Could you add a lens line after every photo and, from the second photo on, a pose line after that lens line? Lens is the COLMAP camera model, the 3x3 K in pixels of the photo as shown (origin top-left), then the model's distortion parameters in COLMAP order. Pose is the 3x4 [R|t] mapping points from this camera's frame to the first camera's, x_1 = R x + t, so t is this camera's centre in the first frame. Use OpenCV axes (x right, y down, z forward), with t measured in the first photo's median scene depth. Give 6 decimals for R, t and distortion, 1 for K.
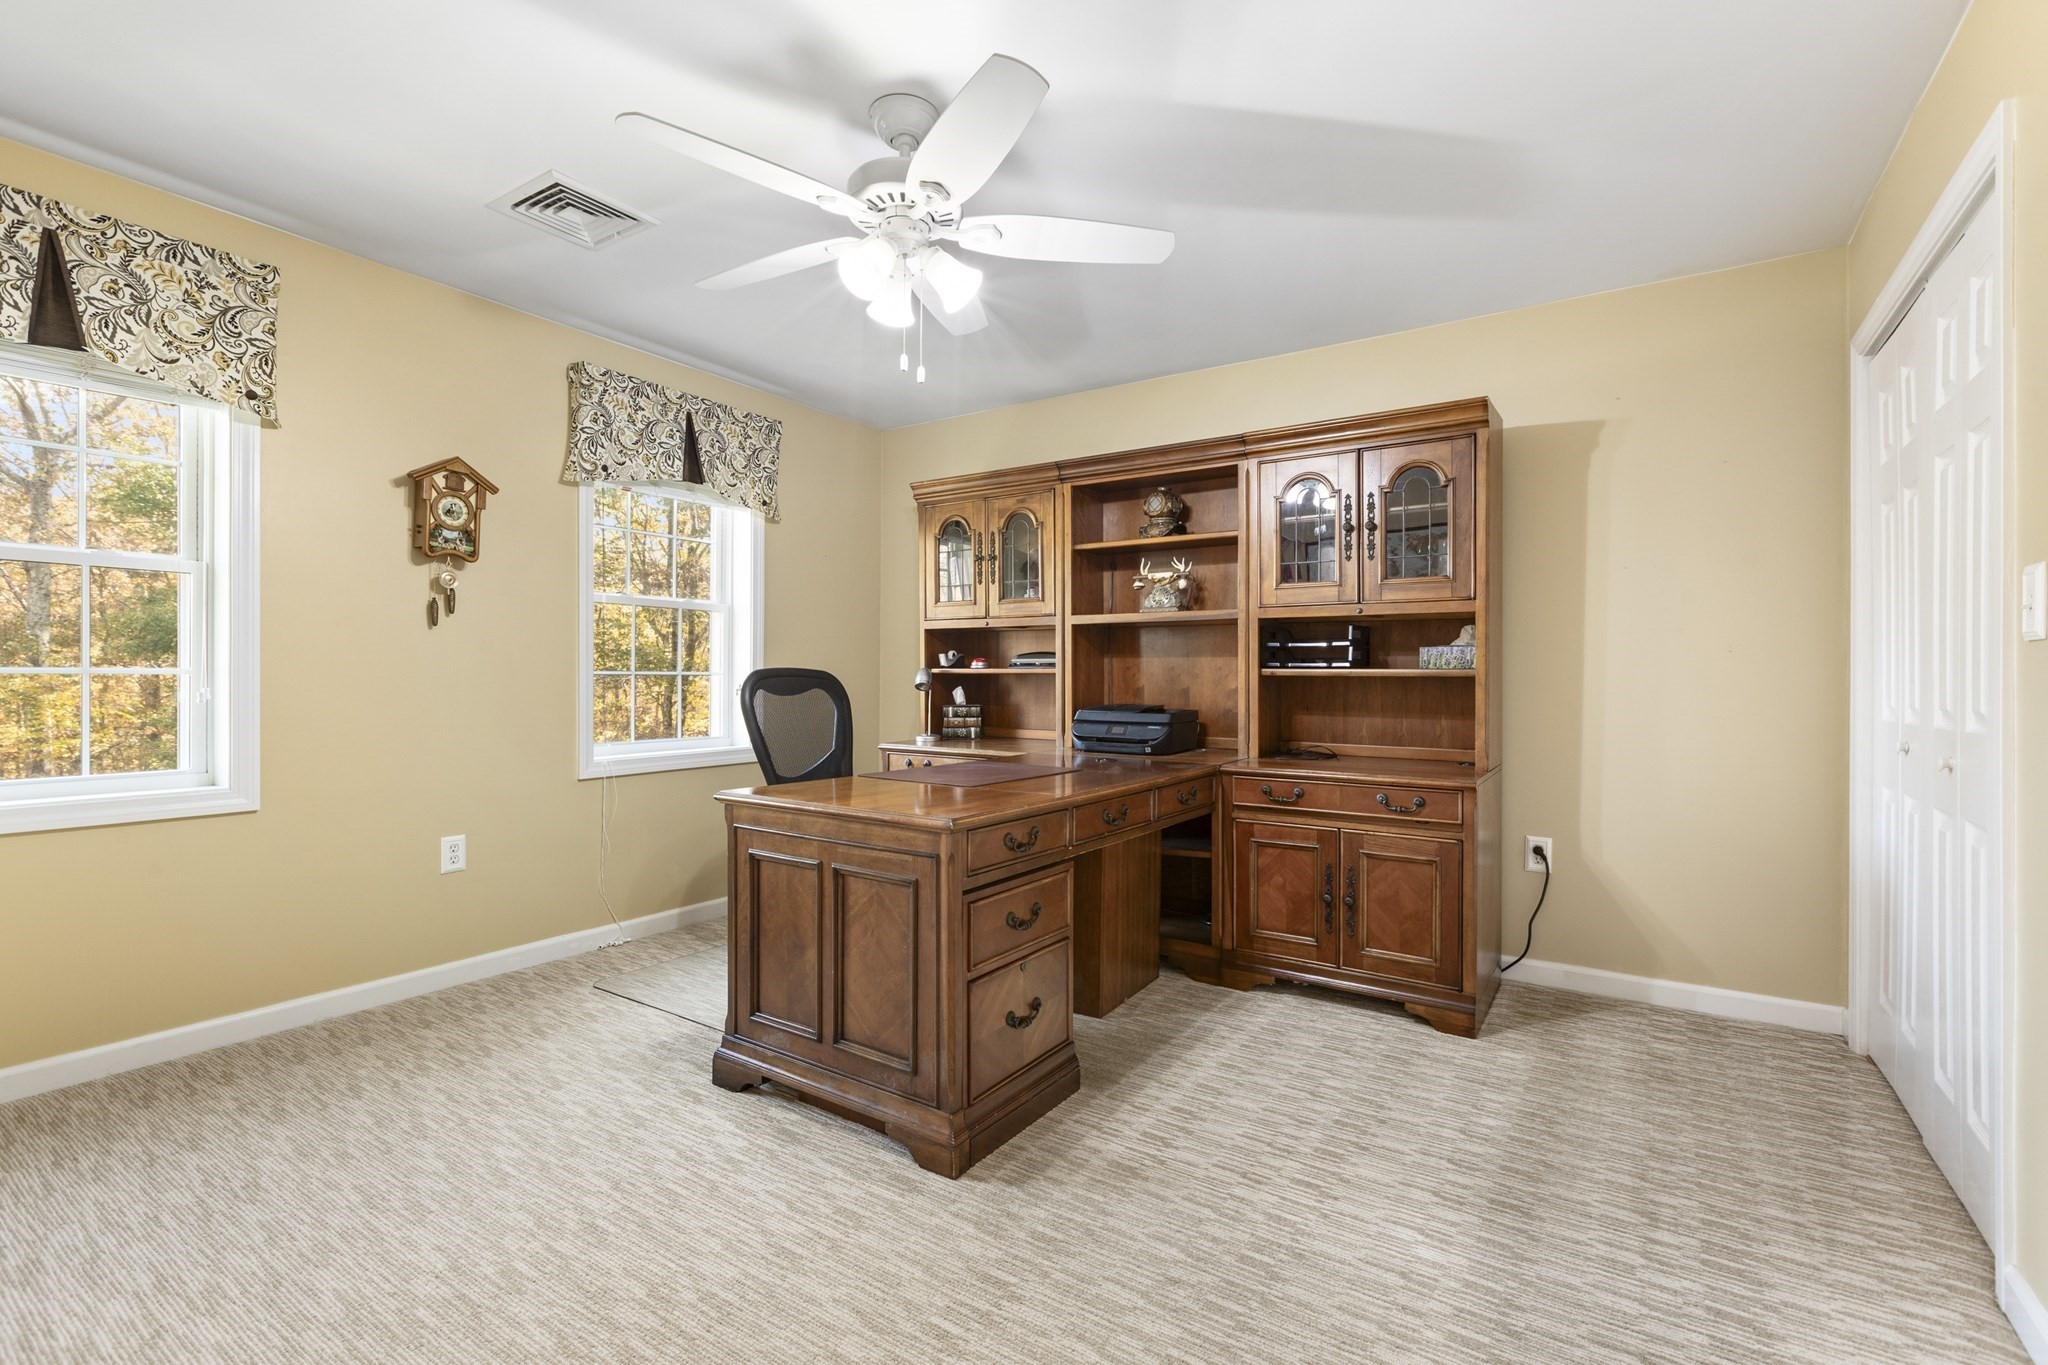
lens RADIAL K [[916.8, 0, 1026.6], [0, 916.8, 673.1], [0, 0, 1]] dist [0.002391, -0.000659]
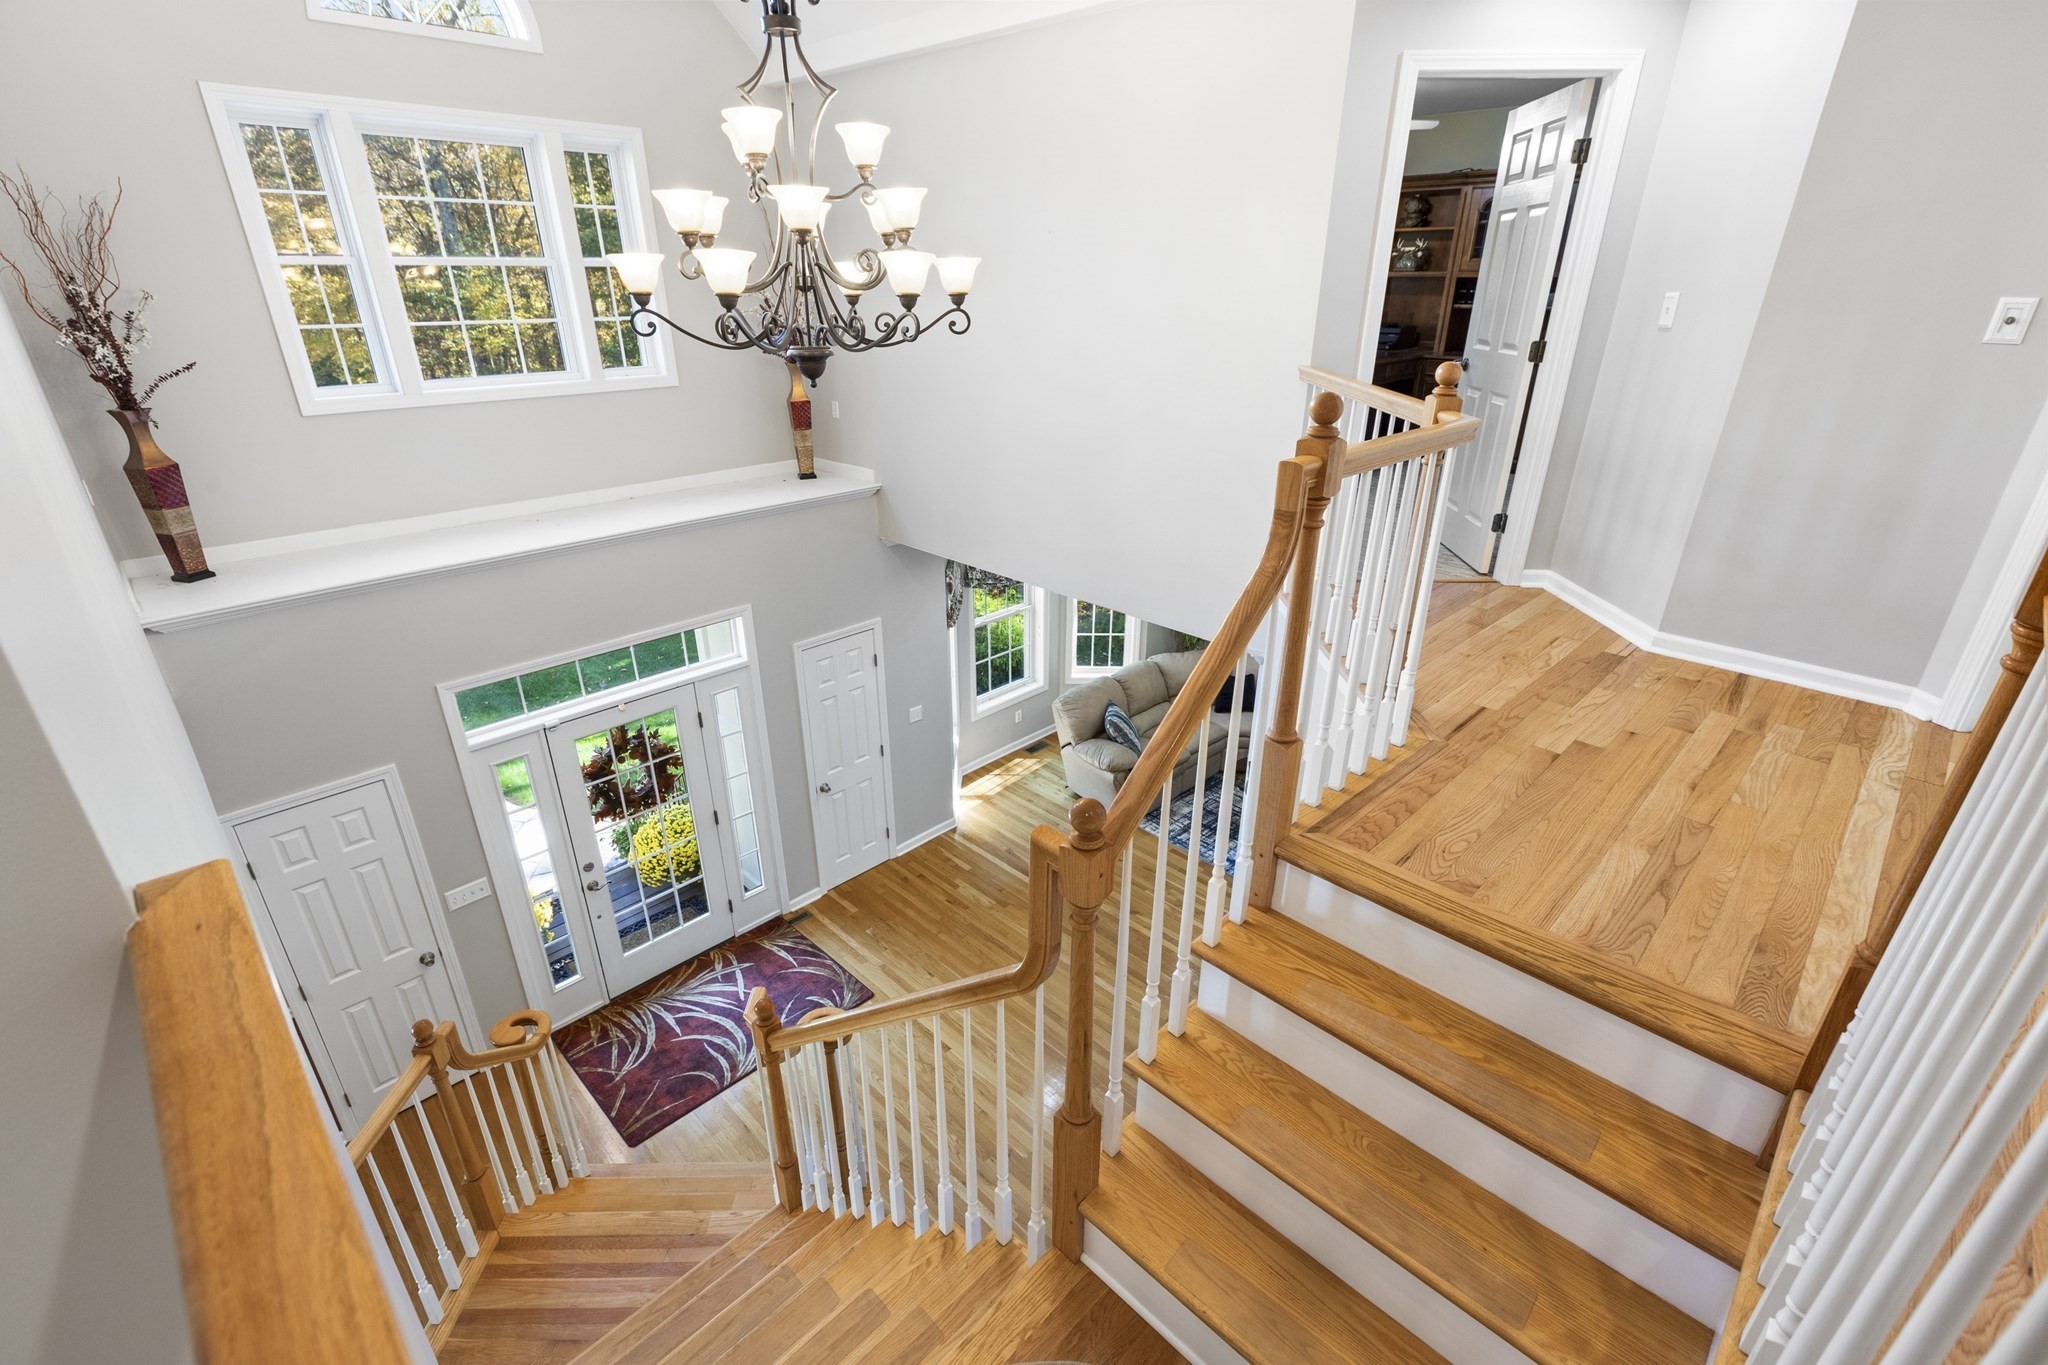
lens RADIAL K [[916.8, 0, 1021.2], [0, 916.8, 686.2], [0, 0, 1]] dist [0.002391, -0.000659]
pose [[0.980219, 0.081952, -0.180152, -0.223252], [-0.001423, 0.913139, 0.407646, -0.054104], [0.197911, -0.399326, 0.895193, -1.218844]]
